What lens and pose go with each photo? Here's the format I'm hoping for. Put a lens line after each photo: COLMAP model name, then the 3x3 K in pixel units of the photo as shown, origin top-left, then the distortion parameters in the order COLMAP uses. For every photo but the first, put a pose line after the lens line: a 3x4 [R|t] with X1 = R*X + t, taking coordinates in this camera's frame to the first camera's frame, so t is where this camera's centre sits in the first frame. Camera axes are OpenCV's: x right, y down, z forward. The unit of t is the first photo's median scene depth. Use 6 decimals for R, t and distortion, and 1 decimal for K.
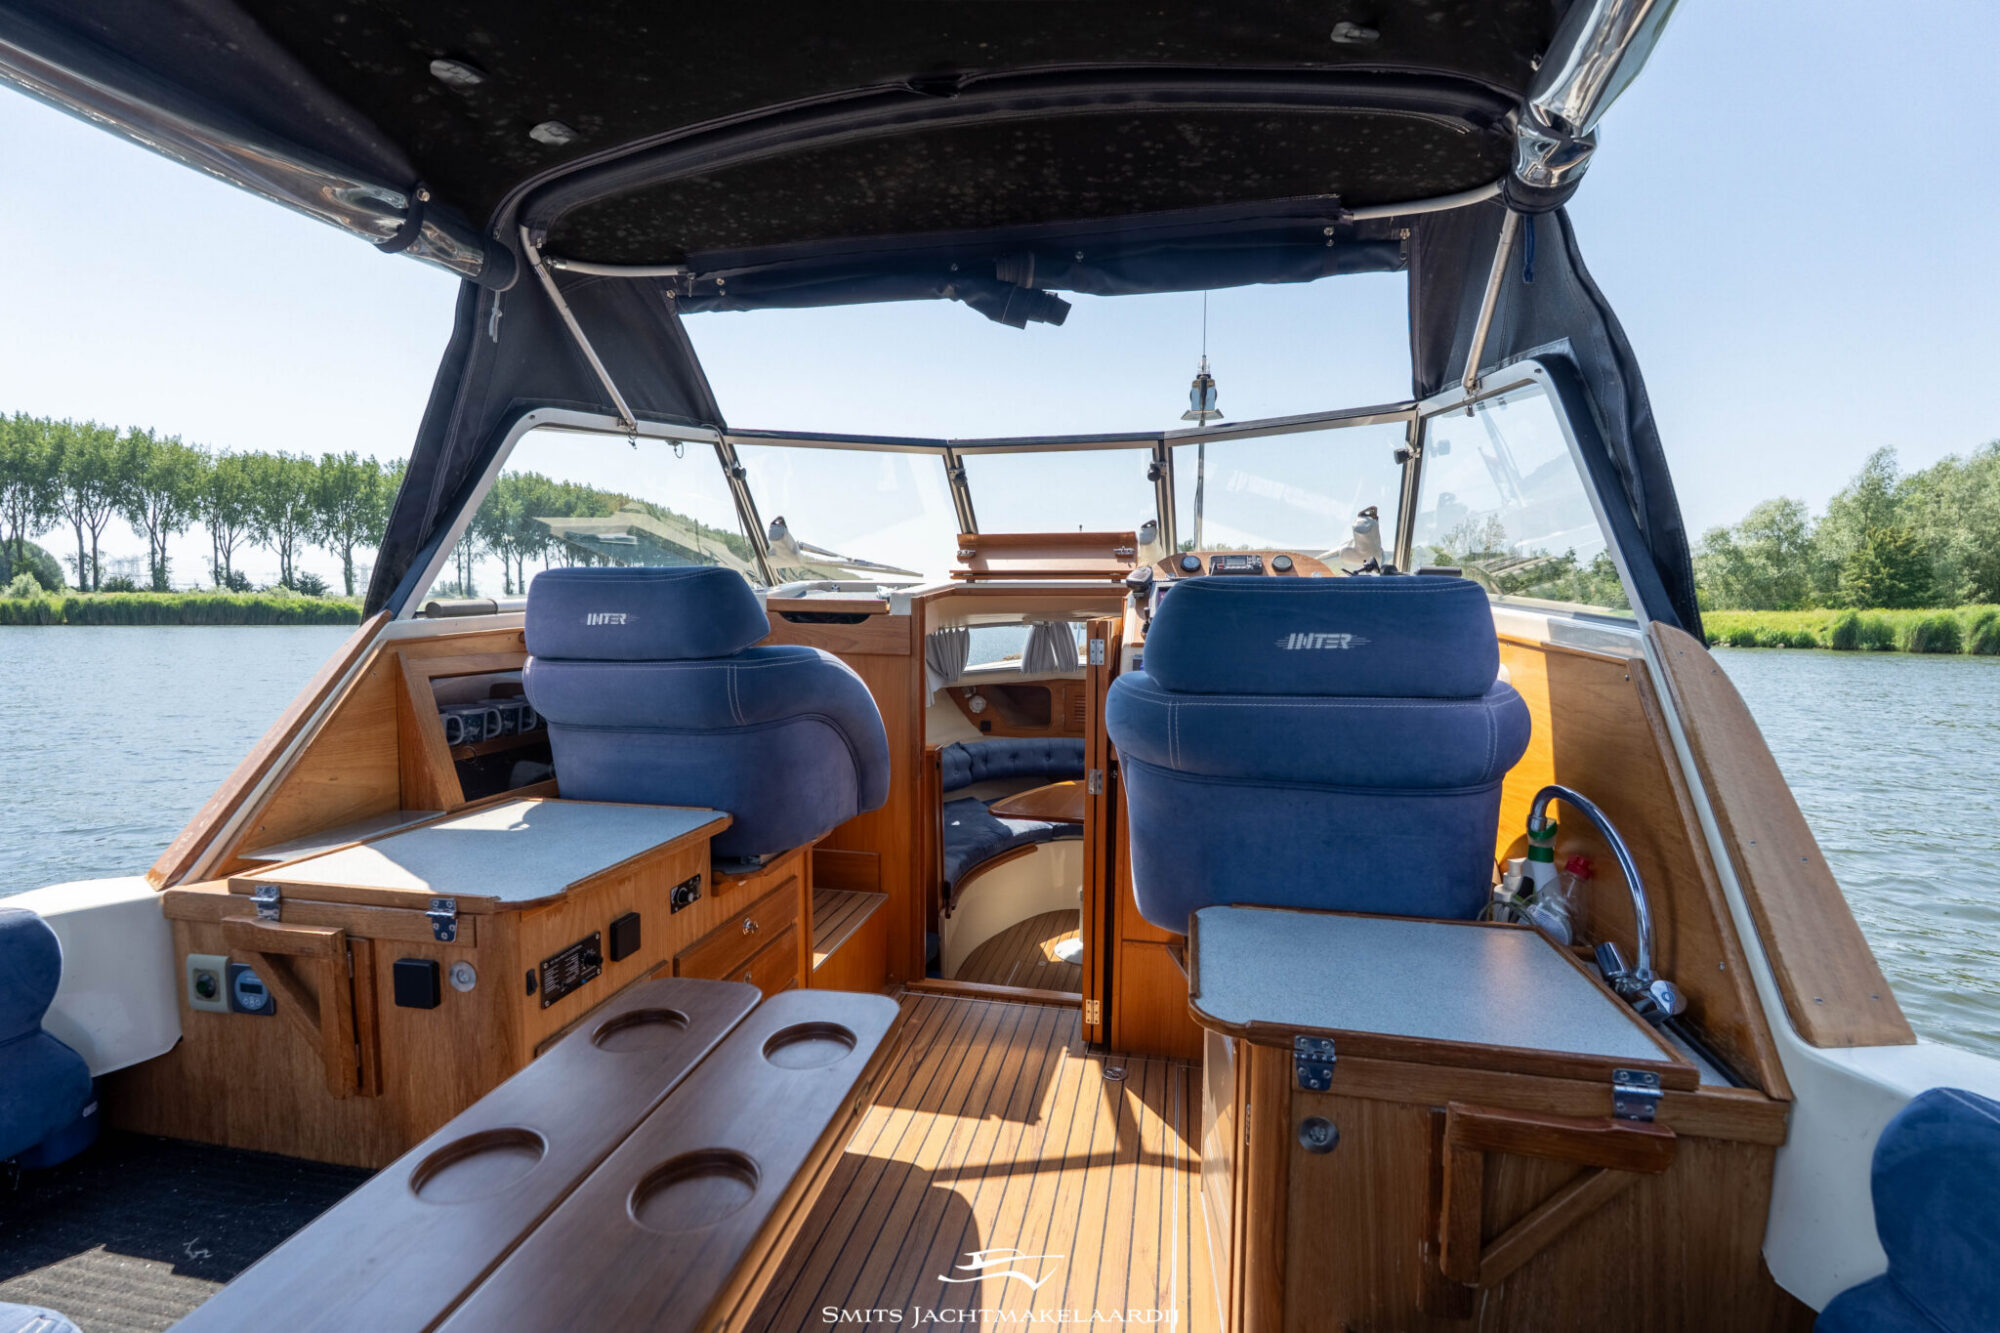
lens RADIAL K [[875.3, 0, 1002.6], [0, 875.3, 667.2], [0, 0, 1]] dist [-0.002579, -0.000103]
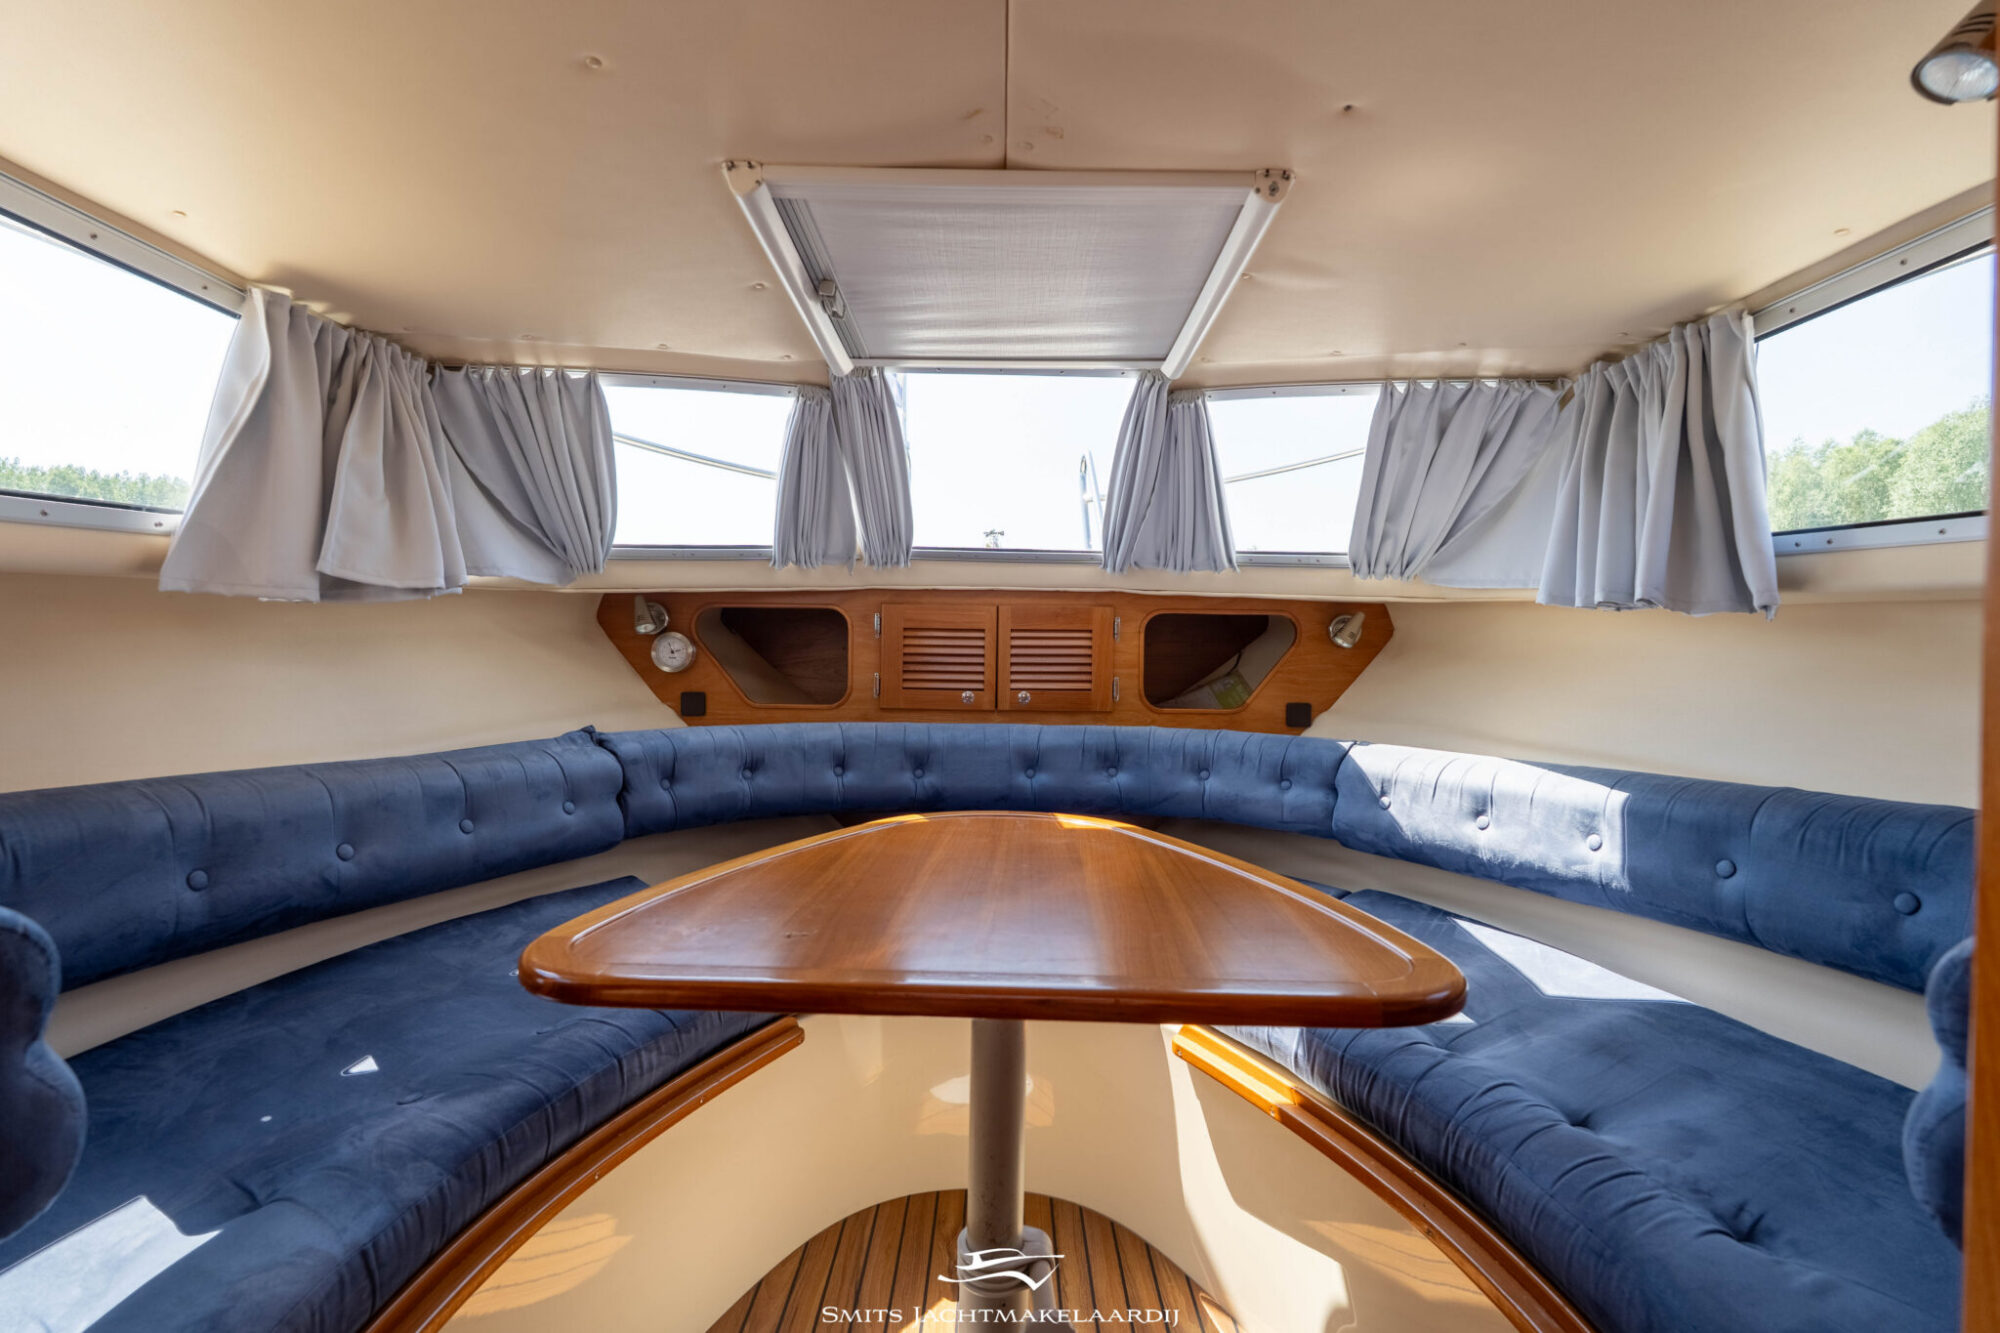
lens RADIAL K [[879.6, 0, 998.5], [0, 879.6, 666.6], [0, 0, 1]] dist [-0.001511, 0.000284]
pose [[0.975847, -0.001344, 0.218451, 0.068366], [0.015210, 0.997972, -0.061808, 0.164721], [-0.217925, 0.063638, 0.973889, 1.161393]]
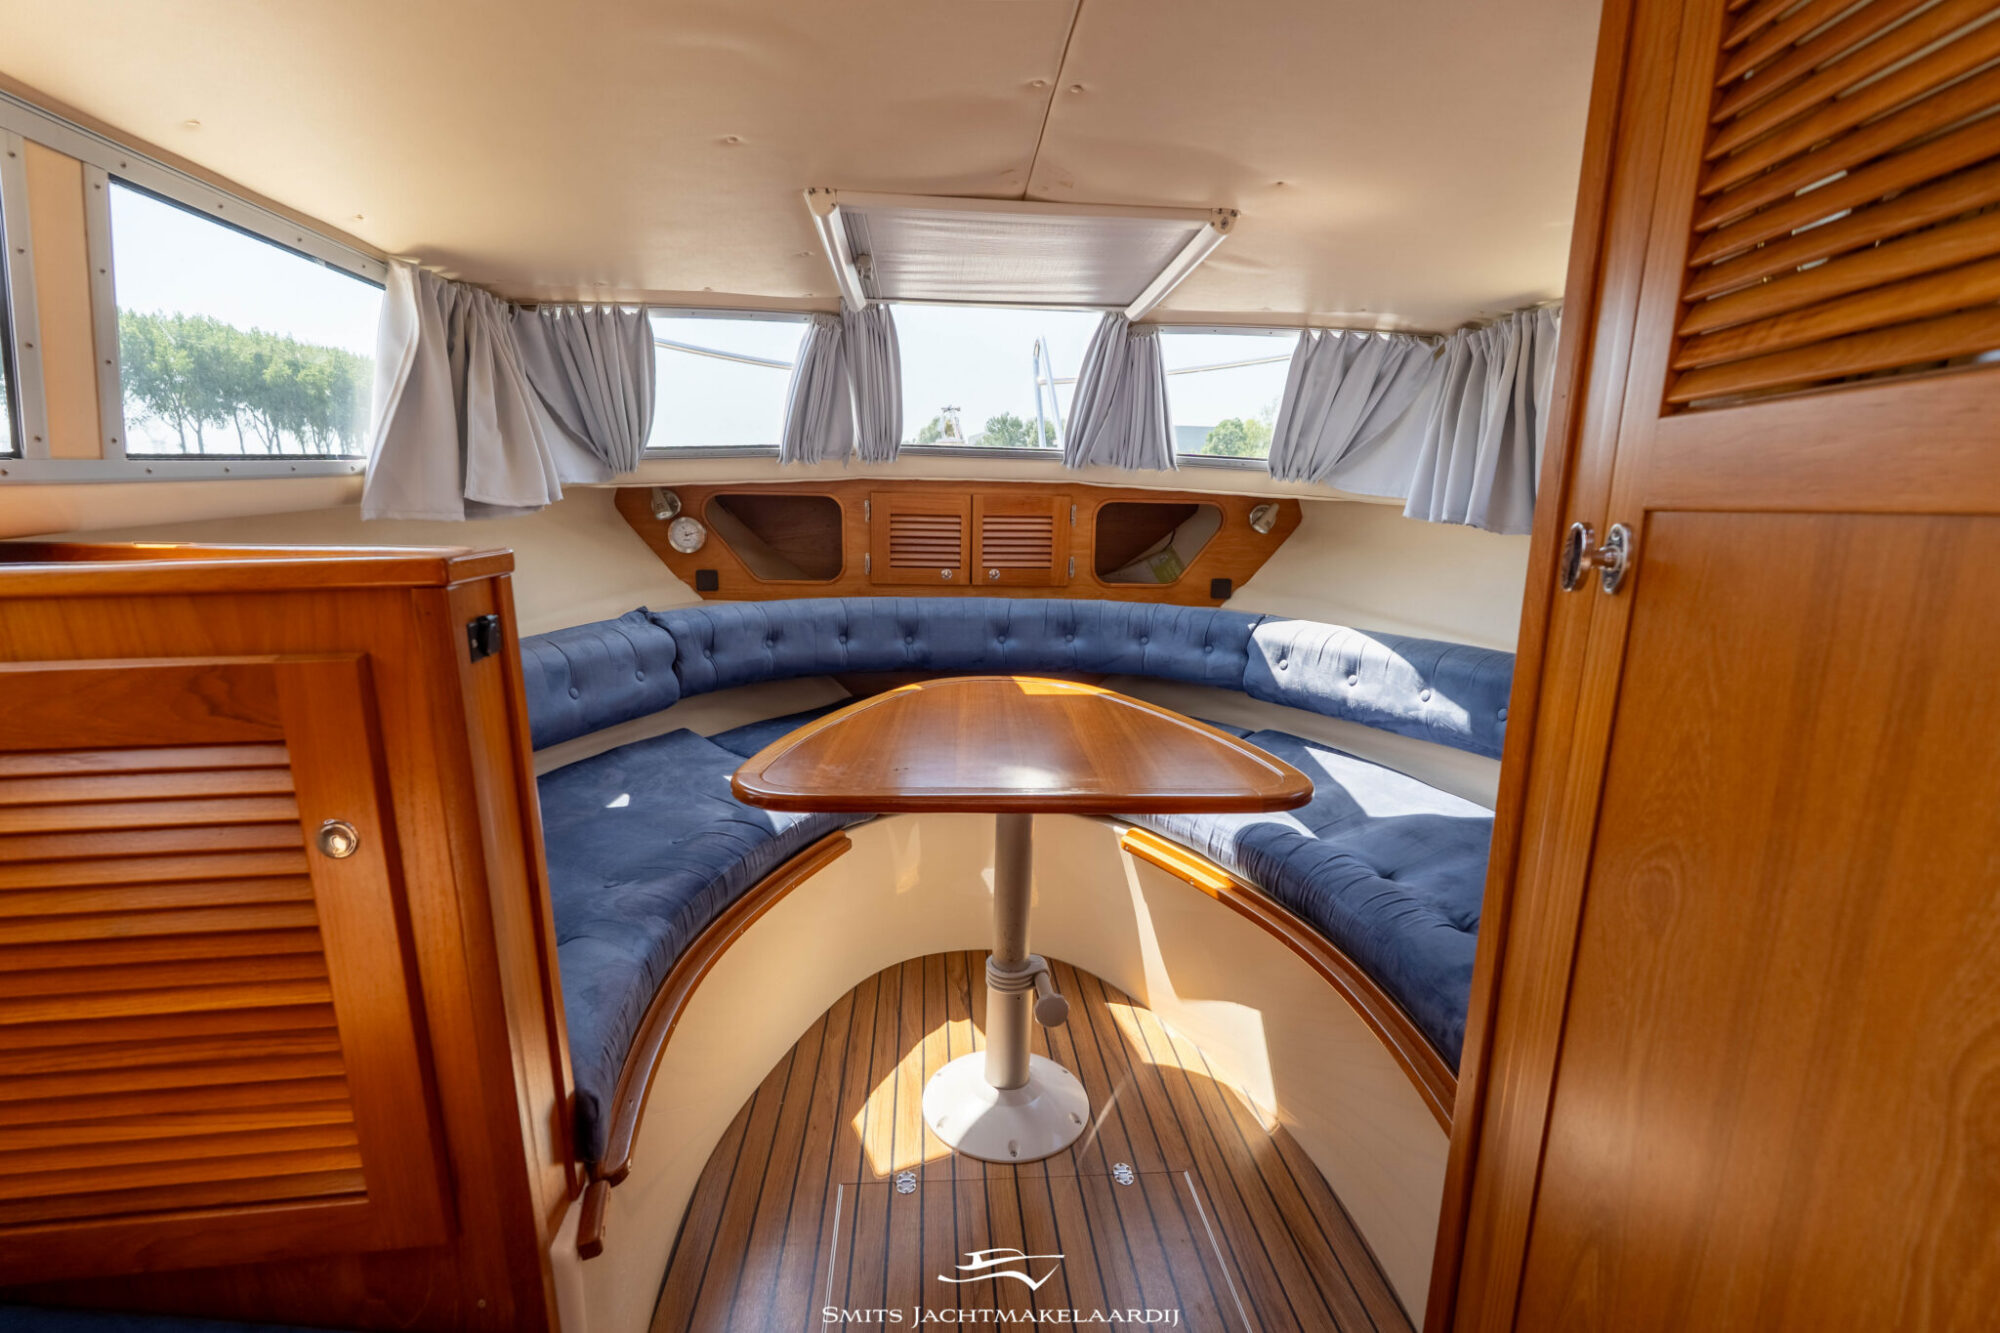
lens RADIAL K [[881.4, 0, 1001.2], [0, 881.4, 663.4], [0, 0, 1]] dist [0.000266, 0.000144]
pose [[0.952966, -0.048280, 0.299209, -0.025427], [0.014714, 0.993436, 0.113435, 0.126829], [-0.302721, -0.103697, 0.947421, 1.013814]]
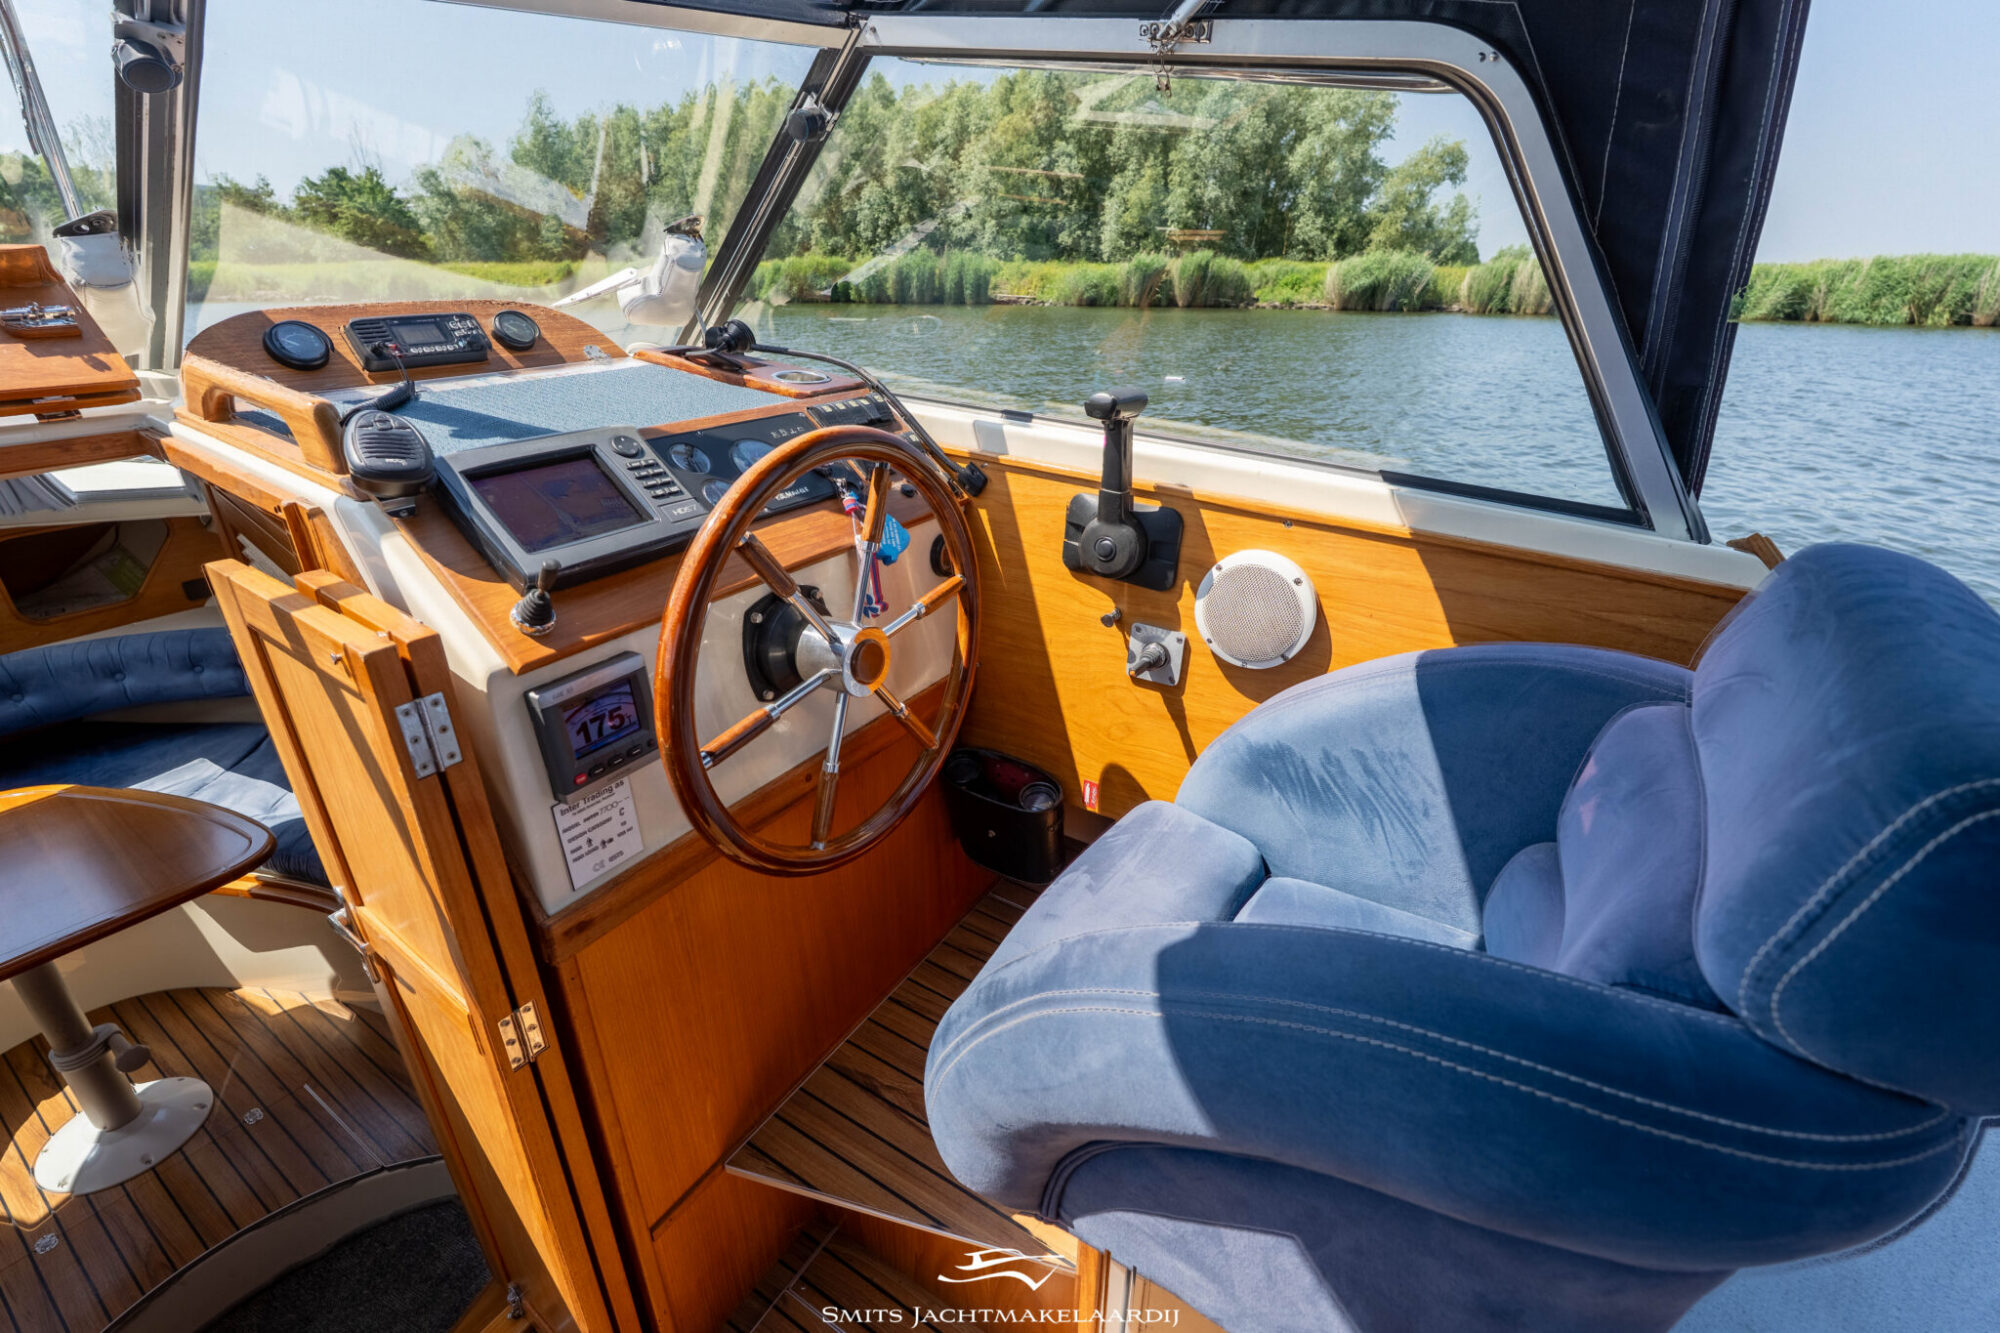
lens RADIAL K [[886.7, 0, 994.4], [0, 886.7, 672.2], [0, 0, 1]] dist [-0.002547, -0.000547]
pose [[0.355735, -0.405699, 0.841939, -0.070418], [0.071599, 0.910050, 0.408267, -0.134911], [-0.931840, -0.084953, 0.352785, 0.606554]]
